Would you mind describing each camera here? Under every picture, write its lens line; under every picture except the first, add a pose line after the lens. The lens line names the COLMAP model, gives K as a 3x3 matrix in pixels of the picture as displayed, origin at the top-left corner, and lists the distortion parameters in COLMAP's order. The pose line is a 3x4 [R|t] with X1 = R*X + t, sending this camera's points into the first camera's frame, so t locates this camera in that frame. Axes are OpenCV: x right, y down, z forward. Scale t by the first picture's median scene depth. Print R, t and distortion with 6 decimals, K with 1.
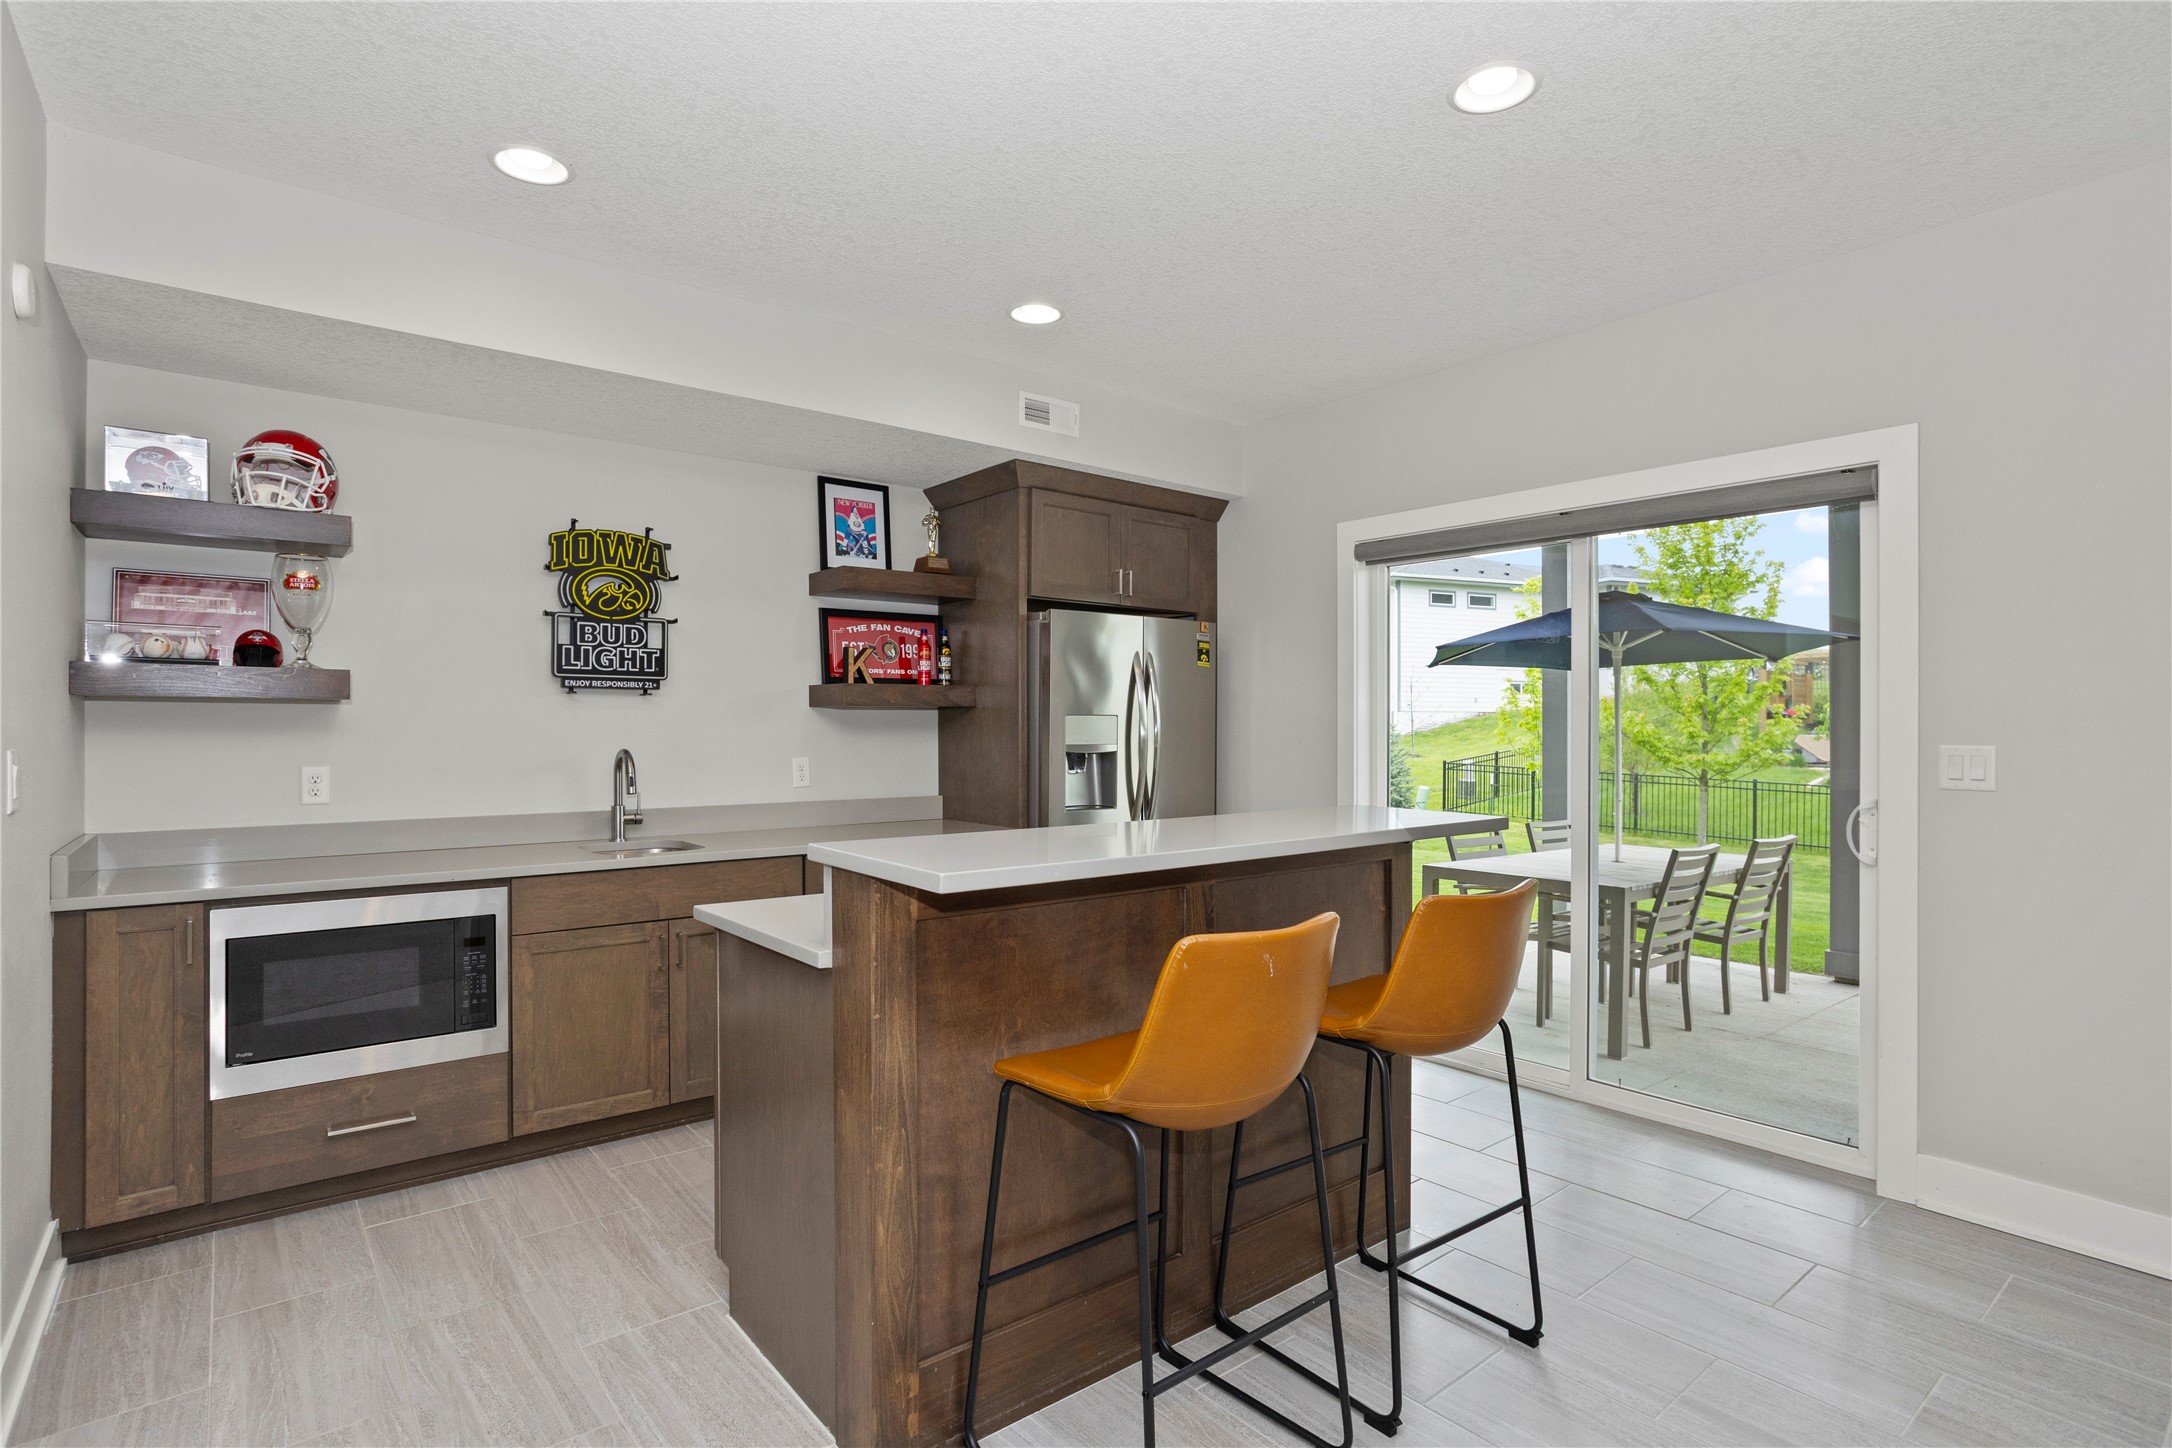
lens RADIAL K [[1064.1, 0, 1088.0], [0, 1064.1, 721.2], [0, 0, 1]] dist [0.004150, 0.001276]
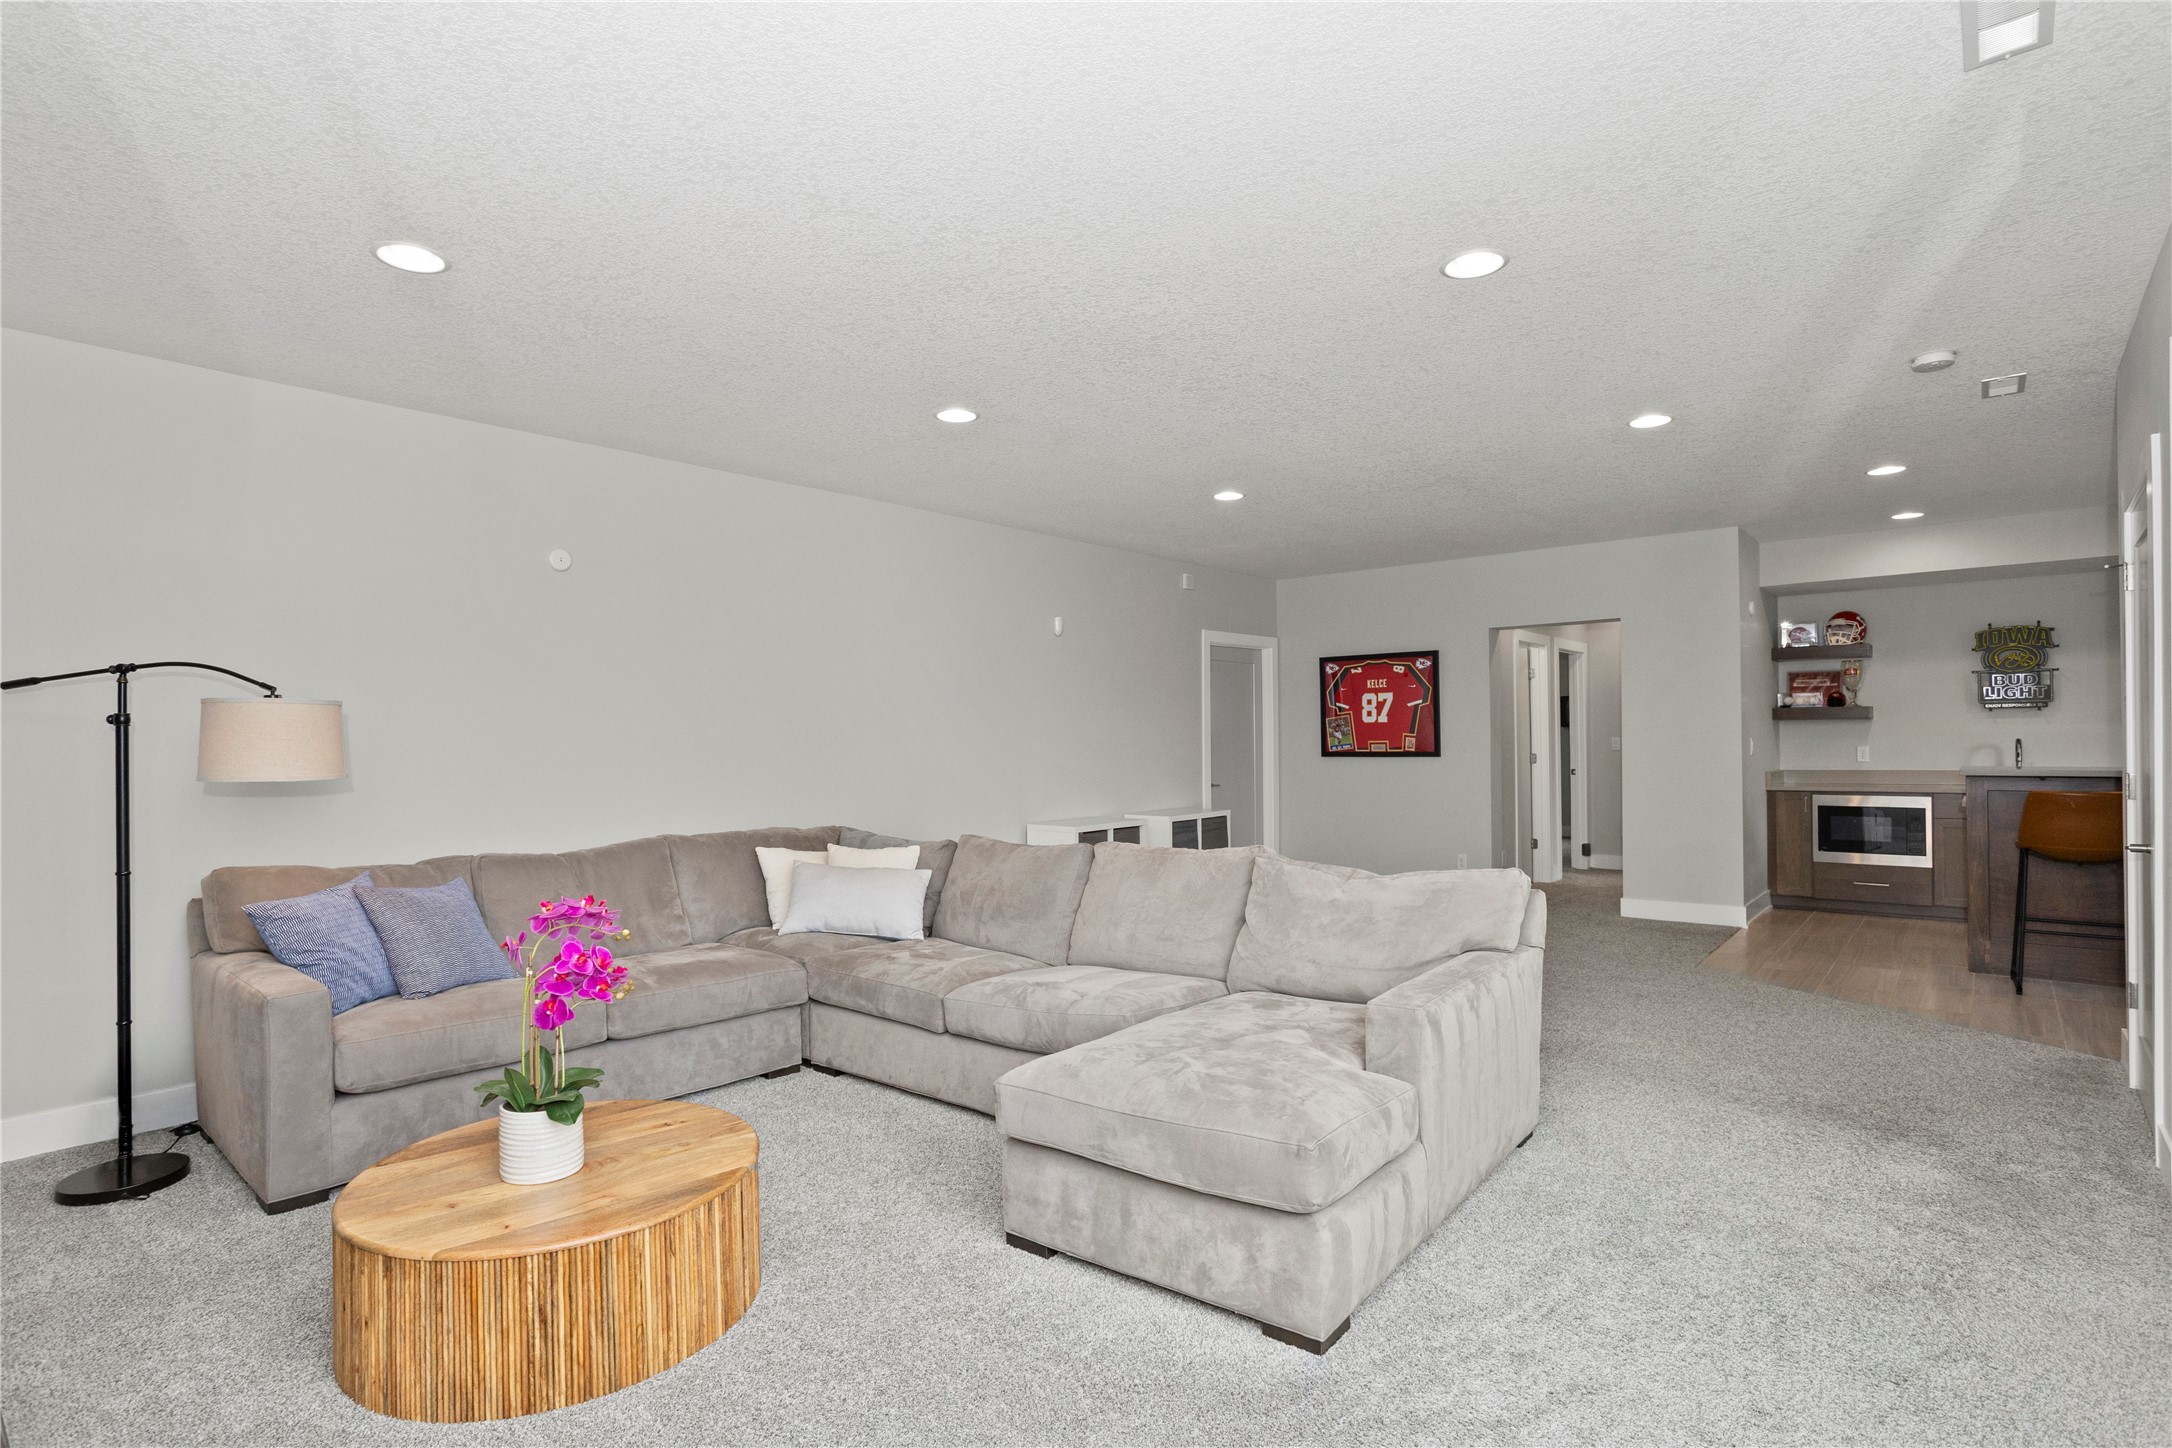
lens RADIAL K [[1064.1, 0, 1088.1], [0, 1064.1, 732.6], [0, 0, 1]] dist [0.004150, 0.001276]
pose [[0.188739, -0.011900, -0.981955, 1.381132], [0.012847, 0.999871, -0.009648, 0.013096], [0.981943, -0.010794, 0.188868, -1.229506]]
